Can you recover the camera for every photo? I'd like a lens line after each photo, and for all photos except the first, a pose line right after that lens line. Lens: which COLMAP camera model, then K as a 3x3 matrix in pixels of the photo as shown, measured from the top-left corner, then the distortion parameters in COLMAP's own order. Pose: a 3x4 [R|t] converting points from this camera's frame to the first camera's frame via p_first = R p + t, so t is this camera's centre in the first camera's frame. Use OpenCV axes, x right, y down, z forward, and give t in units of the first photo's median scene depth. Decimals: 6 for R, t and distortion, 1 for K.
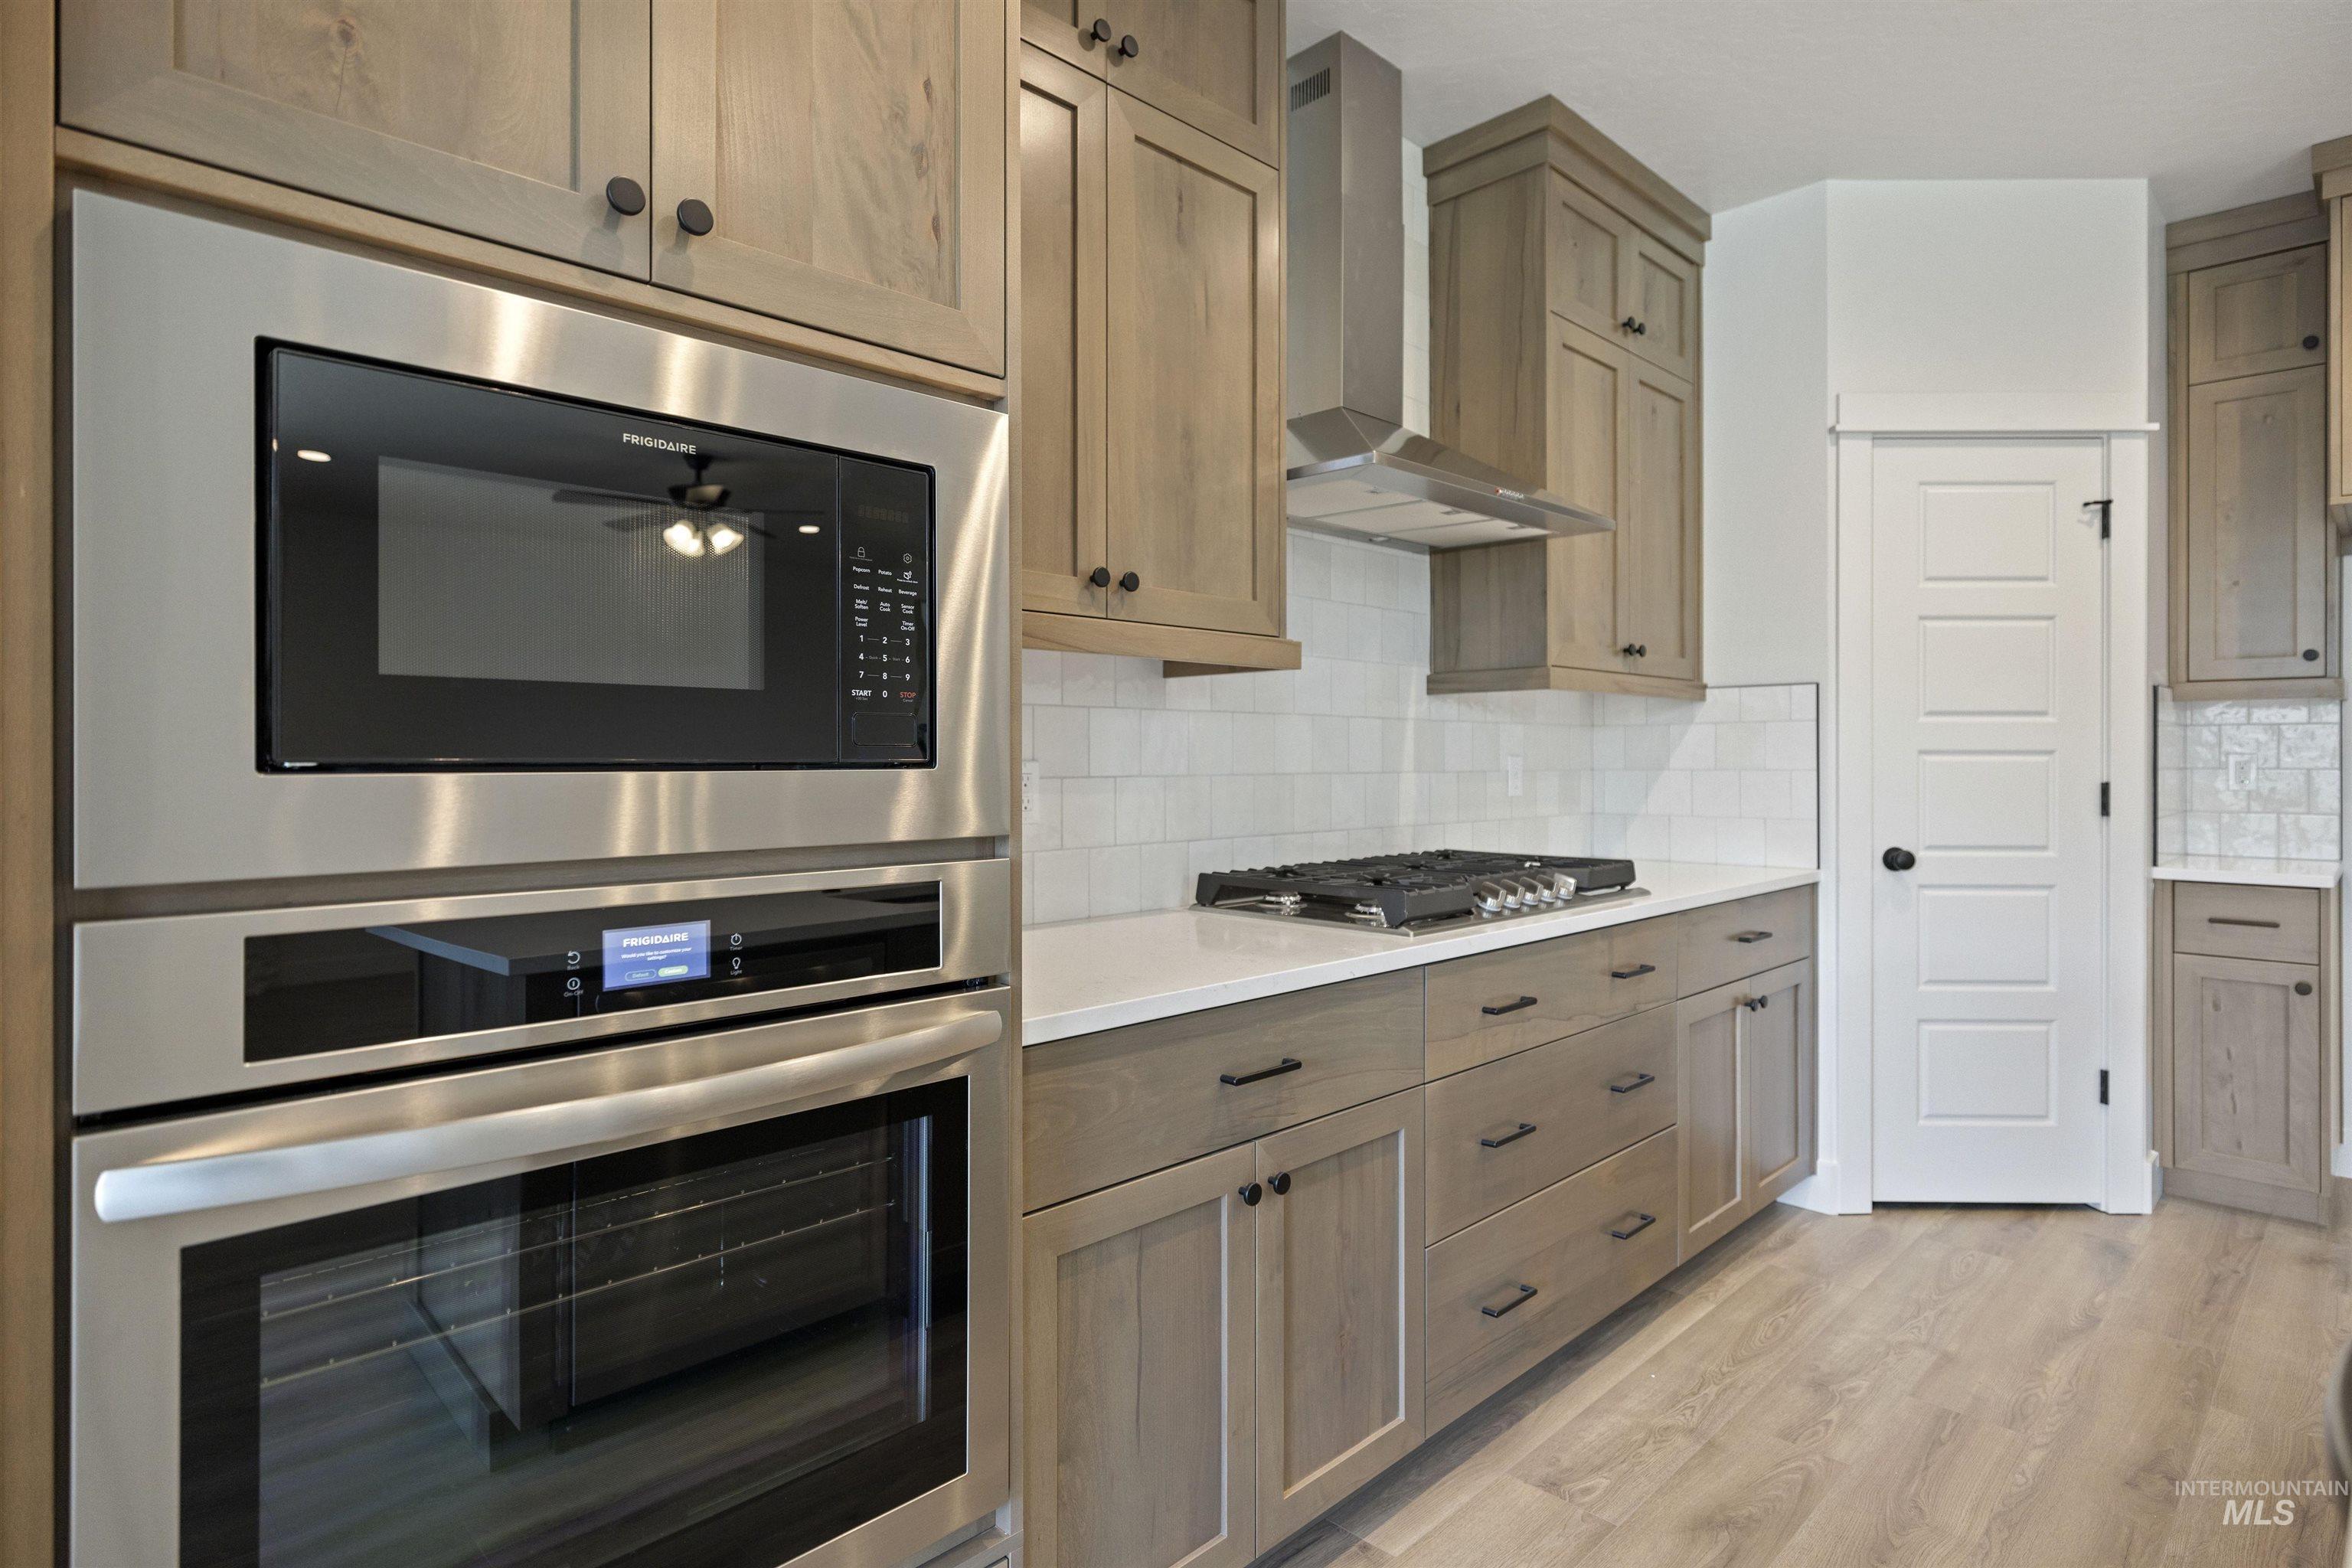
lens RADIAL K [[1215.7, 0, 1178.2], [0, 1215.7, 770.2], [0, 0, 1]] dist [0.000916, 0.000184]
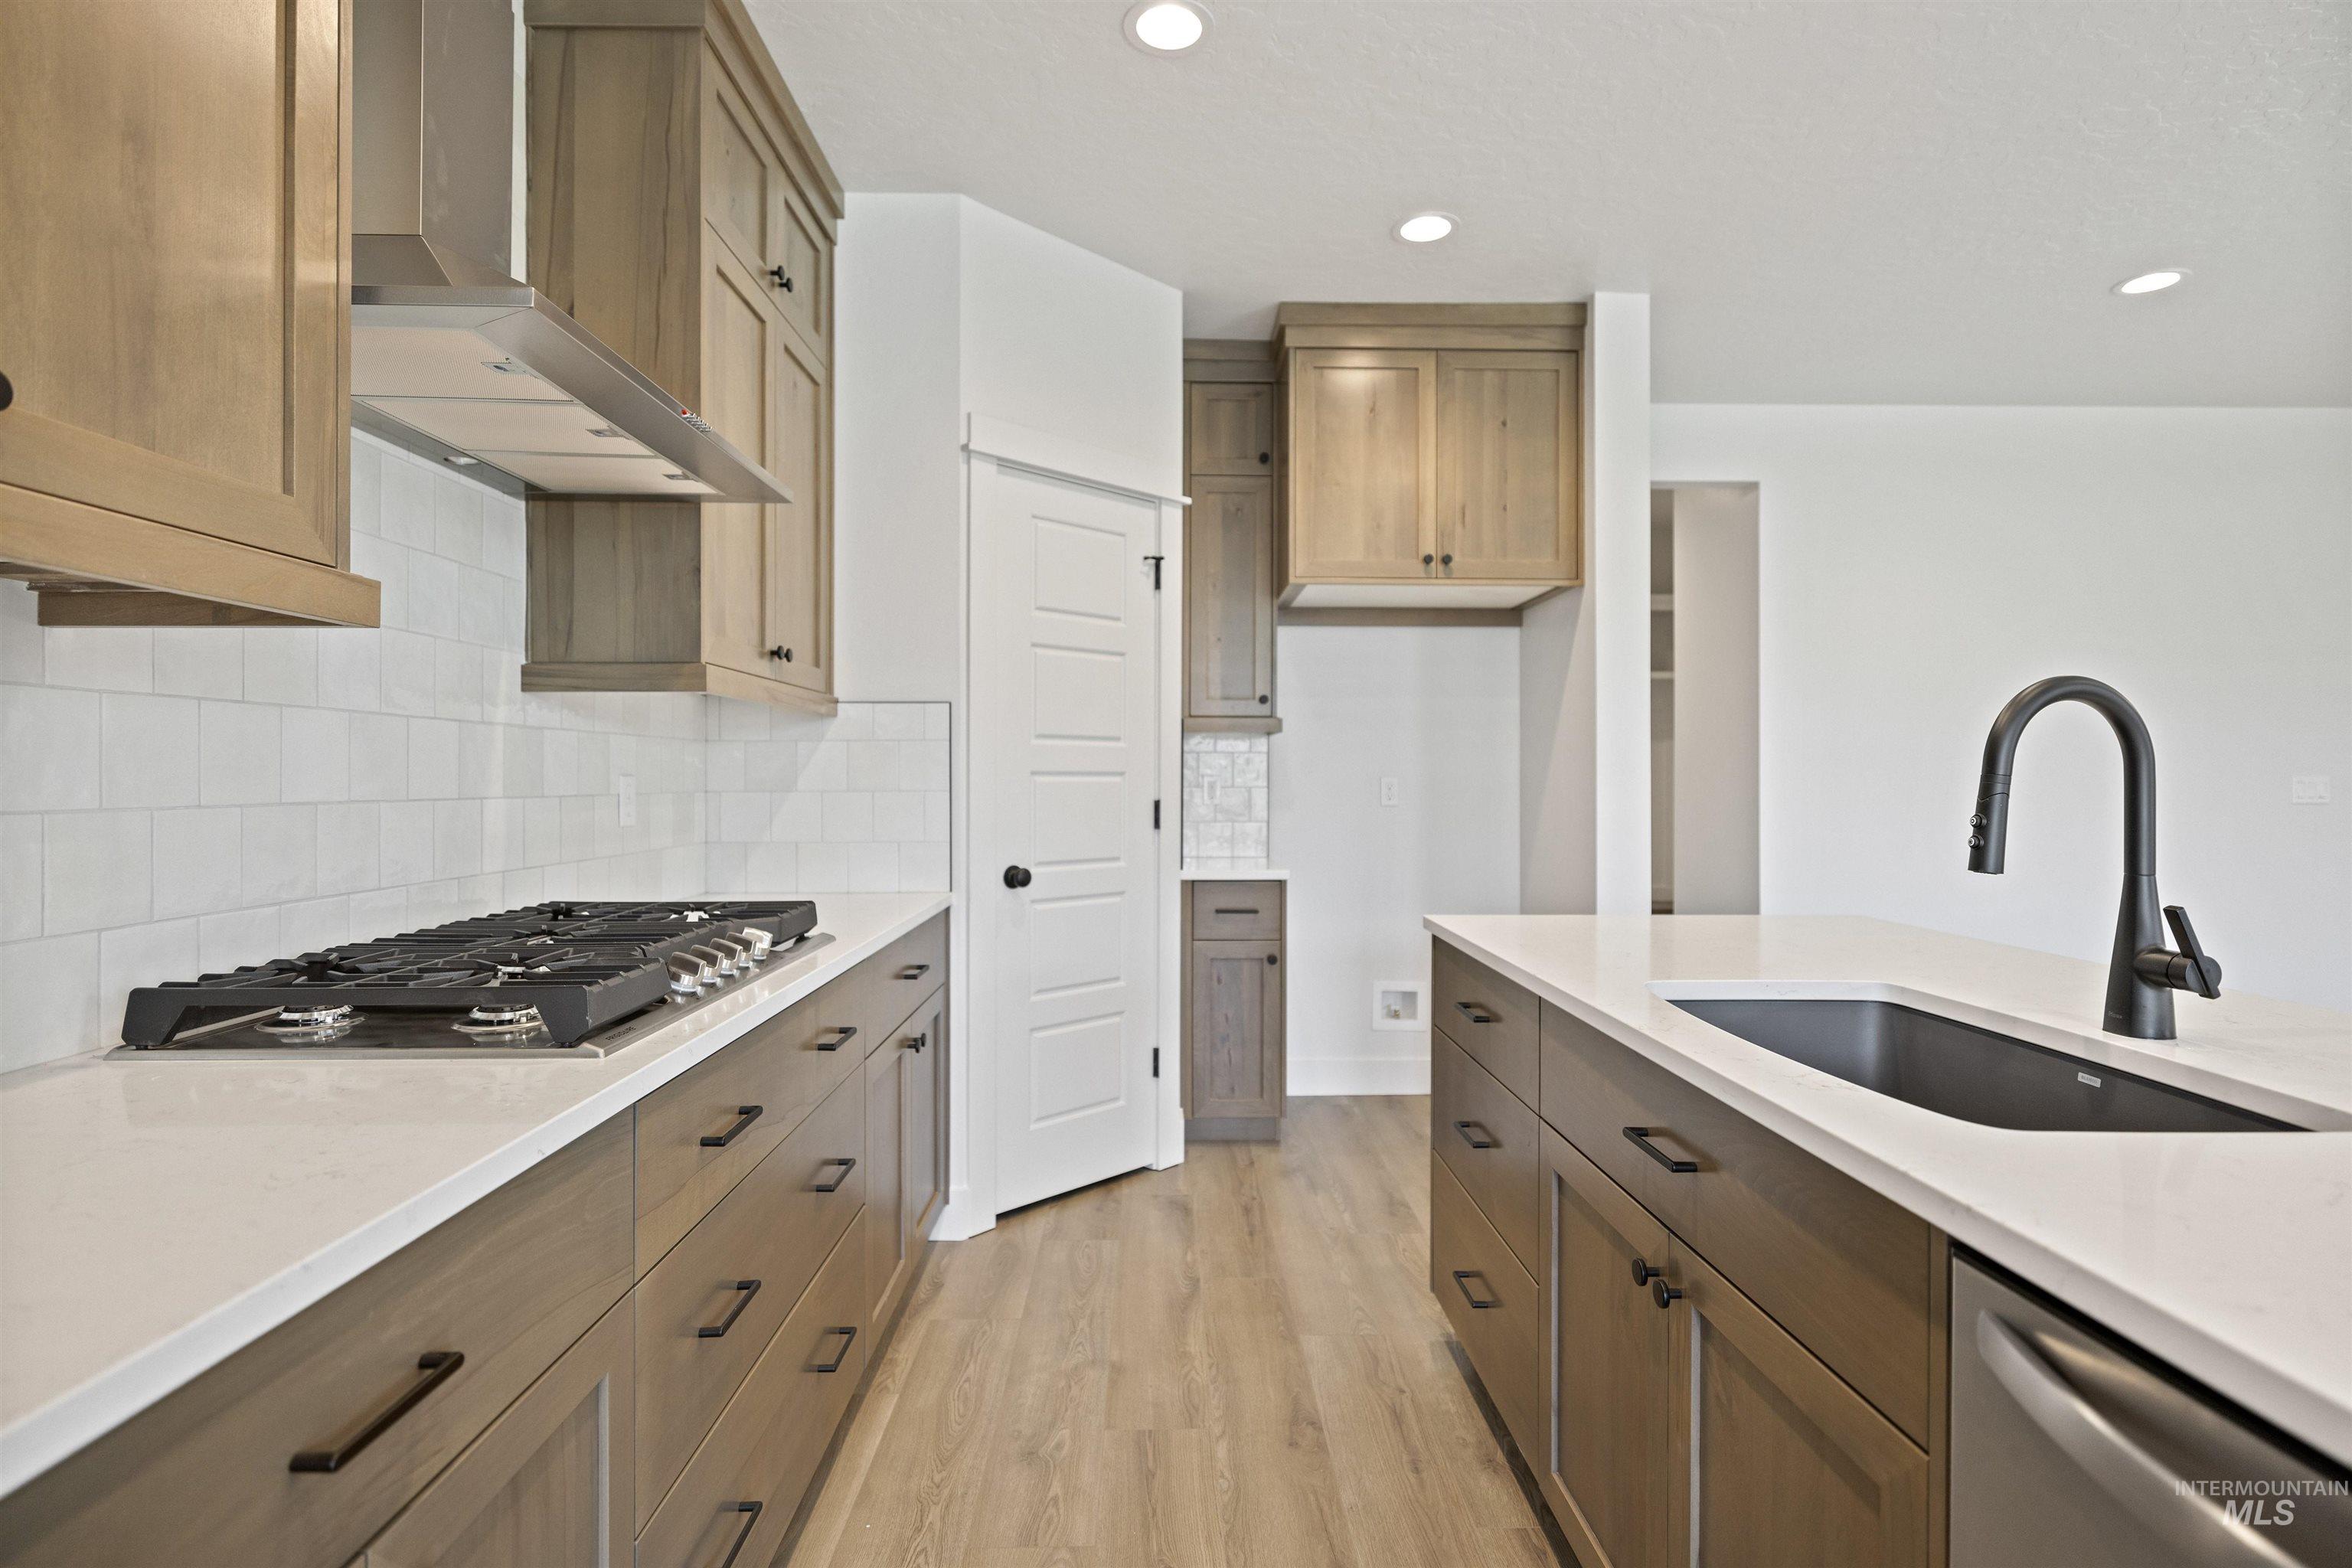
lens RADIAL K [[1158.5, 0, 1179.3], [0, 1158.5, 776.8], [0, 0, 1]] dist [-0.004493, 0.000869]
pose [[0.686232, 0.001932, 0.727380, -0.028269], [0.005984, 0.999948, -0.008301, -0.002720], [-0.727358, 0.010049, 0.686185, 0.231608]]
